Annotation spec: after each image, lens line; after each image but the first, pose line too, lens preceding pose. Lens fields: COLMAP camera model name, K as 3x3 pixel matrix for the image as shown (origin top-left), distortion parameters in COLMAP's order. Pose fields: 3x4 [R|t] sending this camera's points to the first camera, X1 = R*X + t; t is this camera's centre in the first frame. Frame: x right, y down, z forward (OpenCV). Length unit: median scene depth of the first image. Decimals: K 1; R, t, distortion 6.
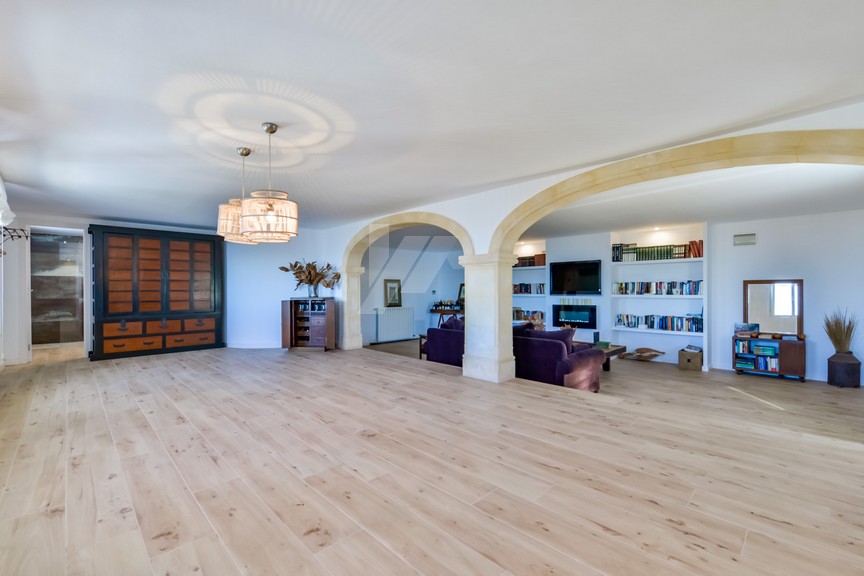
lens RADIAL K [[373.3, 0, 440.7], [0, 373.3, 290.9], [0, 0, 1]] dist [-0.003884, 0.000063]
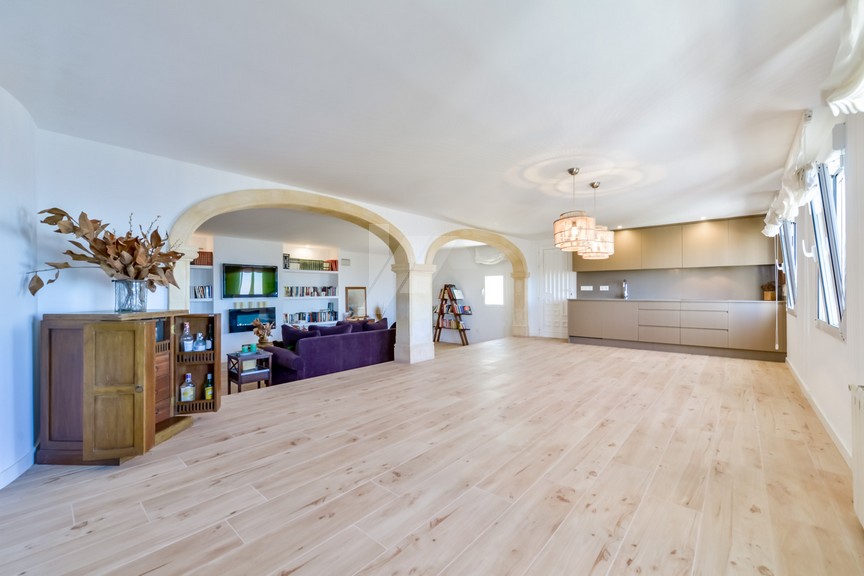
lens RADIAL K [[346.3, 0, 429.5], [0, 346.3, 291.1], [0, 0, 1]] dist [-0.002754, -0.001057]
pose [[-0.054381, 0.003847, 0.998513, -1.091429], [0.011133, 0.999933, -0.003246, 0.000138], [-0.998458, 0.010940, -0.054421, 1.042824]]
